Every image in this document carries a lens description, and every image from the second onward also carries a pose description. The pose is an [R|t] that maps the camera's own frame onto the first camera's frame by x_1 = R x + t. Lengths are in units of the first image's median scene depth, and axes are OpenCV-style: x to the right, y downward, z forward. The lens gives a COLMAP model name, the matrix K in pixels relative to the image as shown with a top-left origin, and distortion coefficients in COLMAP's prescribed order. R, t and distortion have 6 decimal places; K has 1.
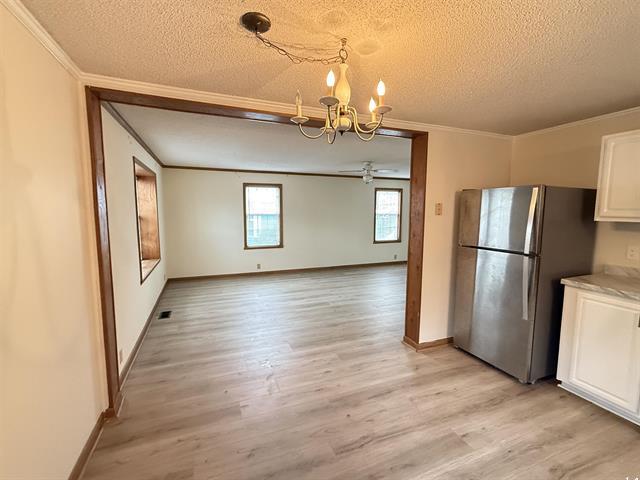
lens RADIAL K [[289.9, 0, 321.0], [0, 289.9, 238.3], [0, 0, 1]] dist [0.003807, -0.001588]
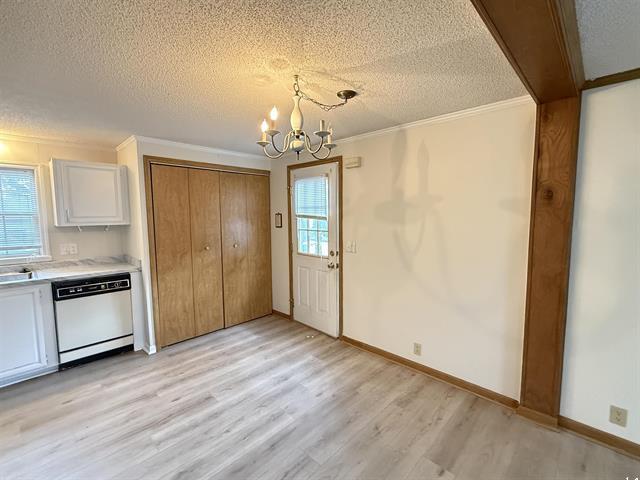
lens RADIAL K [[289.9, 0, 319.2], [0, 289.9, 238.6], [0, 0, 1]] dist [0.003807, -0.001588]
pose [[-0.915980, 0.036807, -0.399533, 0.297231], [-0.038217, 0.983252, 0.178199, -0.146410], [0.399401, 0.178496, -0.899232, 1.341641]]
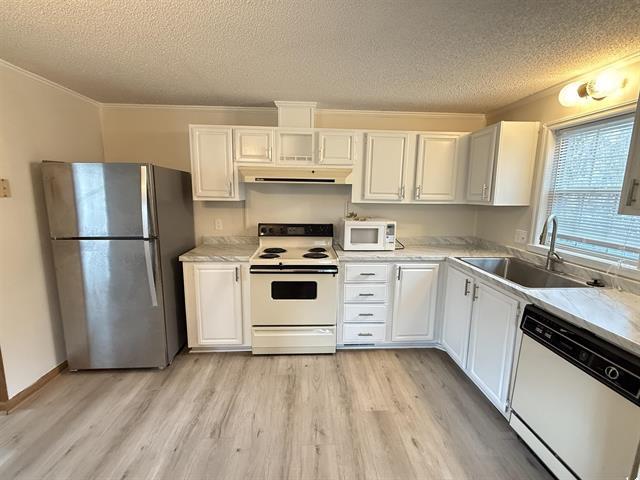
lens RADIAL K [[289.9, 0, 319.4], [0, 289.9, 238.5], [0, 0, 1]] dist [0.003807, -0.001588]
pose [[0.322003, -0.152025, 0.934453, 0.017366], [0.085447, 0.987662, 0.131238, -0.019575], [-0.942875, 0.037587, 0.331020, 0.167988]]
